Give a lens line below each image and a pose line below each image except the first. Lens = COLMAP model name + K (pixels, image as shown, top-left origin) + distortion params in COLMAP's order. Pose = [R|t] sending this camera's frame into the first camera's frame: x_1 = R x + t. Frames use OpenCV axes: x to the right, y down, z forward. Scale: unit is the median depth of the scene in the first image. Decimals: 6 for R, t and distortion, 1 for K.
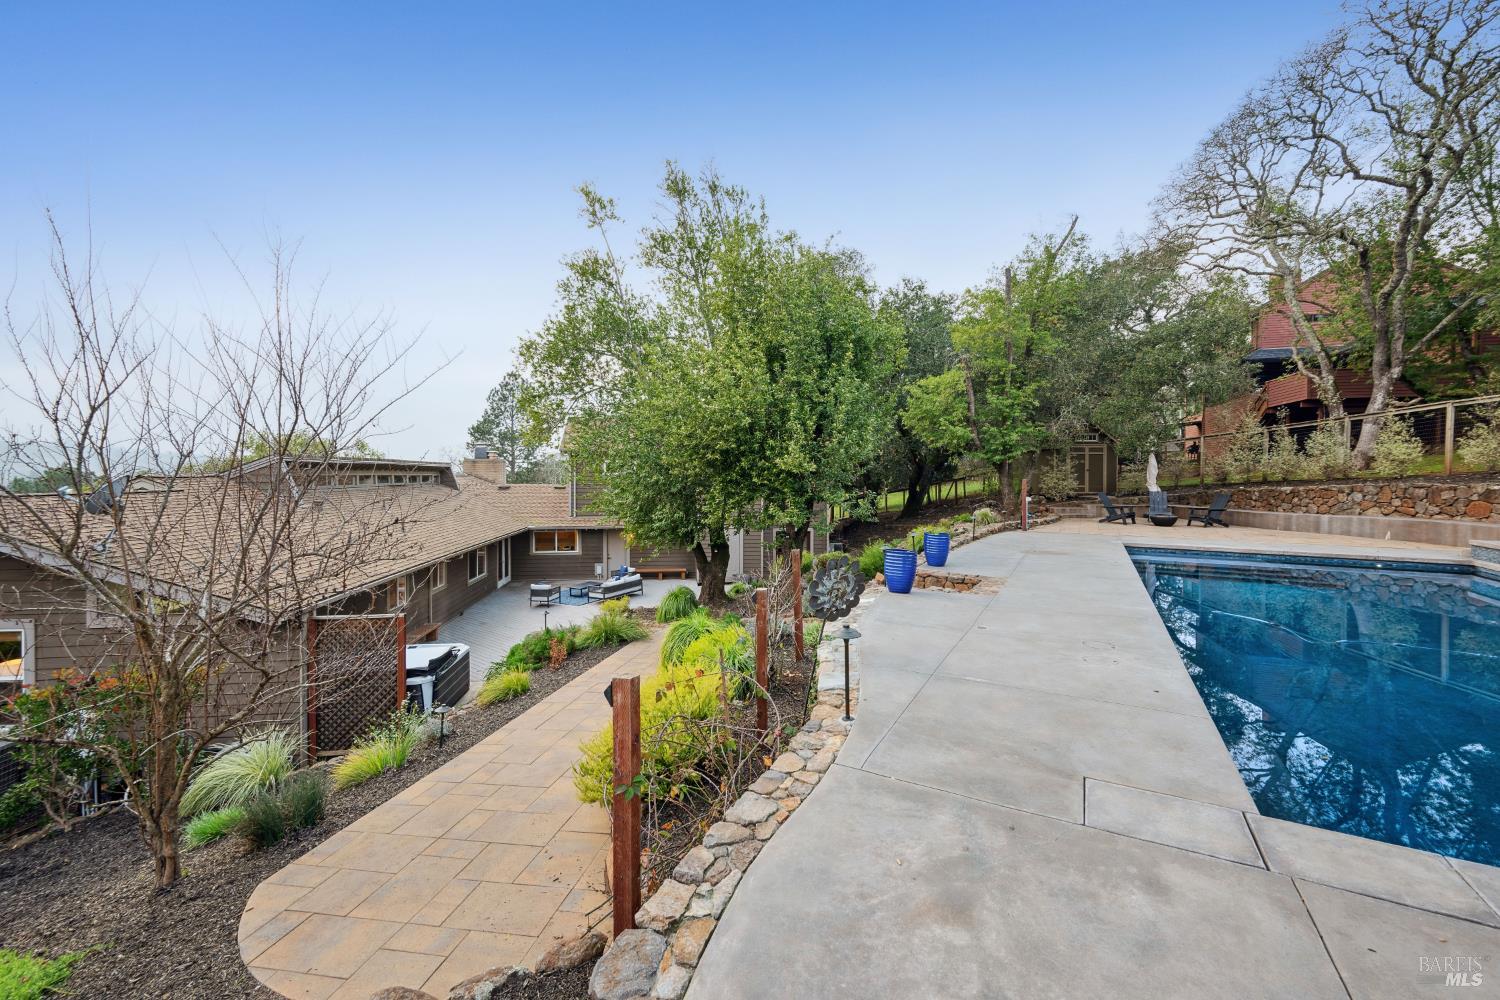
lens RADIAL K [[617.8, 0, 750.0], [0, 617.8, 500.0], [0, 0, 1]] dist [0.000024, -0.000004]
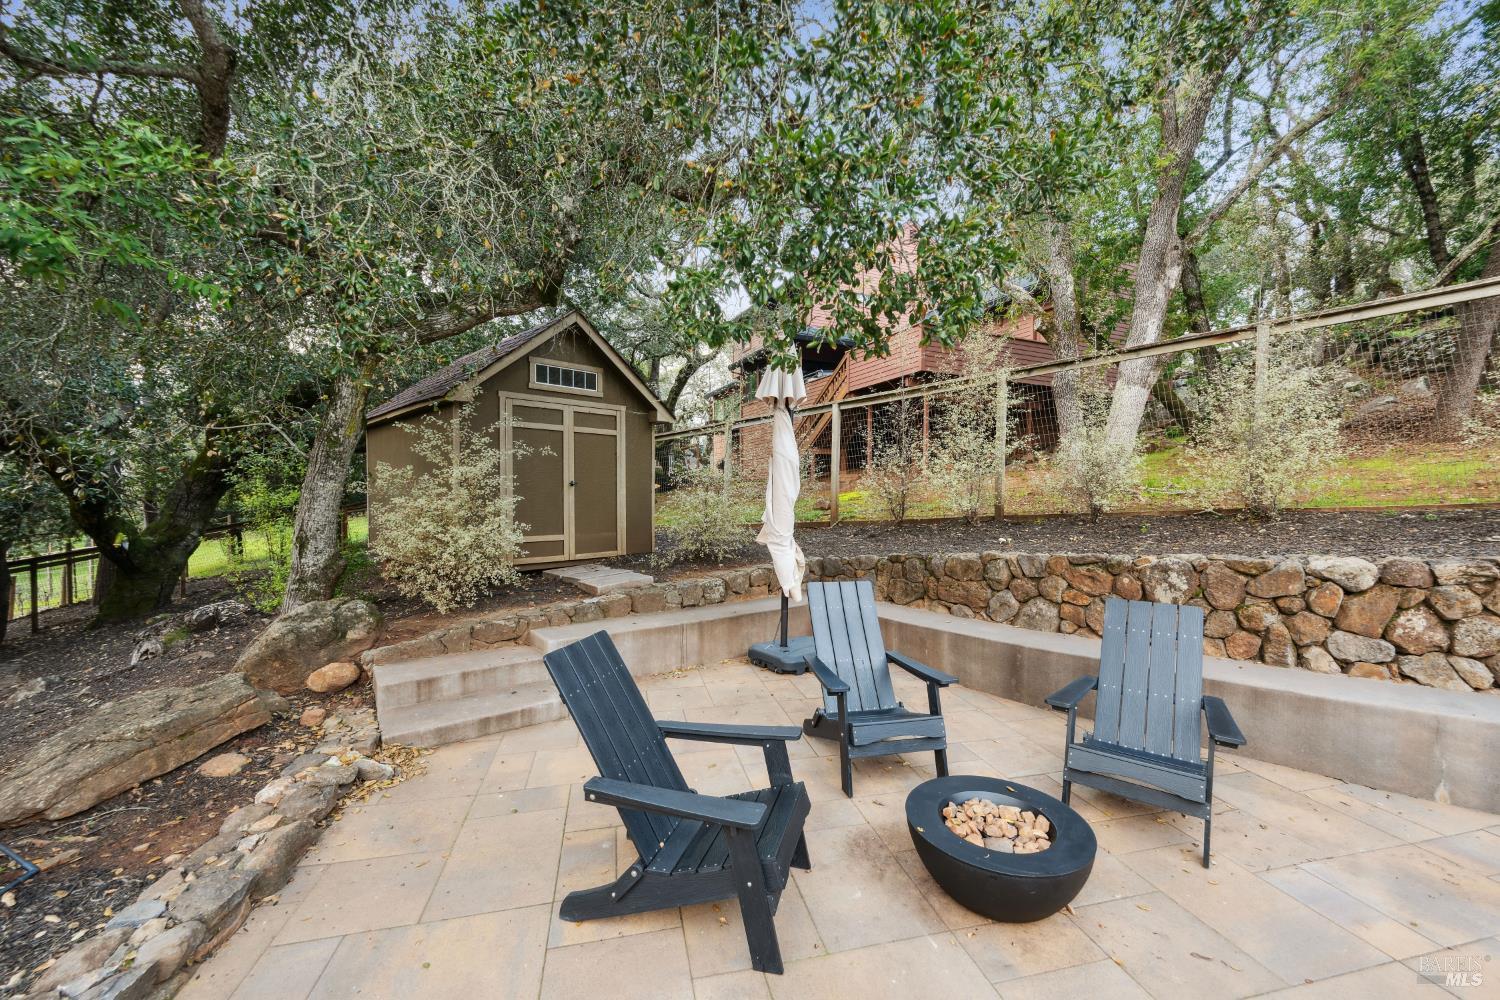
lens RADIAL K [[617.8, 0, 750.0], [0, 617.8, 500.0], [0, 0, 1]] dist [0.000024, -0.000004]
pose [[0.765140, -0.003208, 0.643856, 0.435059], [0.025246, 0.999368, -0.025023, -0.031287], [-0.643369, 0.035400, 0.764737, 0.739075]]
